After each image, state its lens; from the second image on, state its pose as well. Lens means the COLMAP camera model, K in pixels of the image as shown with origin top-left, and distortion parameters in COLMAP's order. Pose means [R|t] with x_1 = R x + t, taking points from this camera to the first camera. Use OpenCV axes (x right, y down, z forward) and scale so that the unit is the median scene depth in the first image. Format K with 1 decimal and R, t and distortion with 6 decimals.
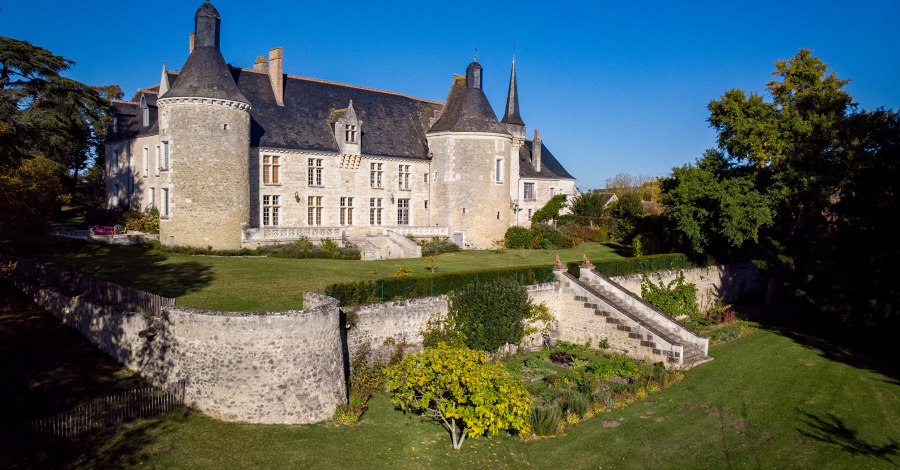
lens RADIAL K [[642.5, 0, 464.3], [0, 642.5, 229.8], [0, 0, 1]] dist [0.022556, -0.000835]
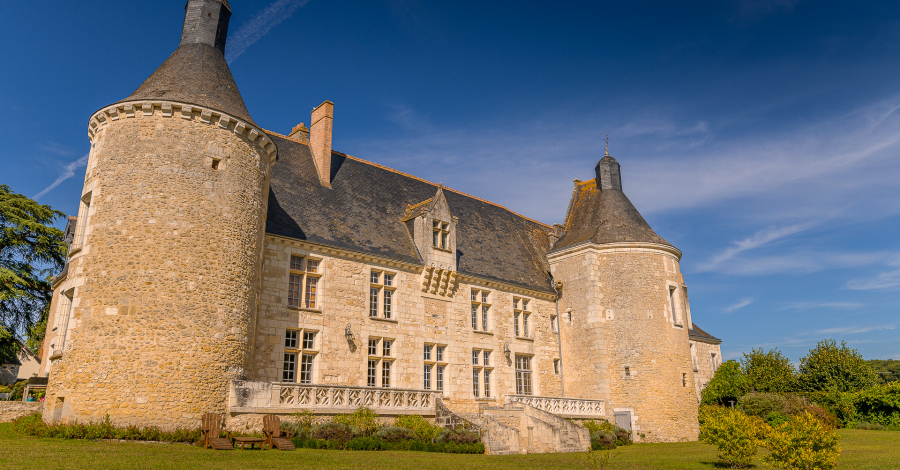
lens RADIAL K [[642.5, 0, 464.3], [0, 642.5, 229.8], [0, 0, 1]] dist [0.022556, -0.000835]
pose [[0.997860, -0.044486, -0.047918, -0.125825], [0.026329, 0.944210, -0.328291, 0.039828], [0.059849, 0.326326, 0.943361, 0.441661]]
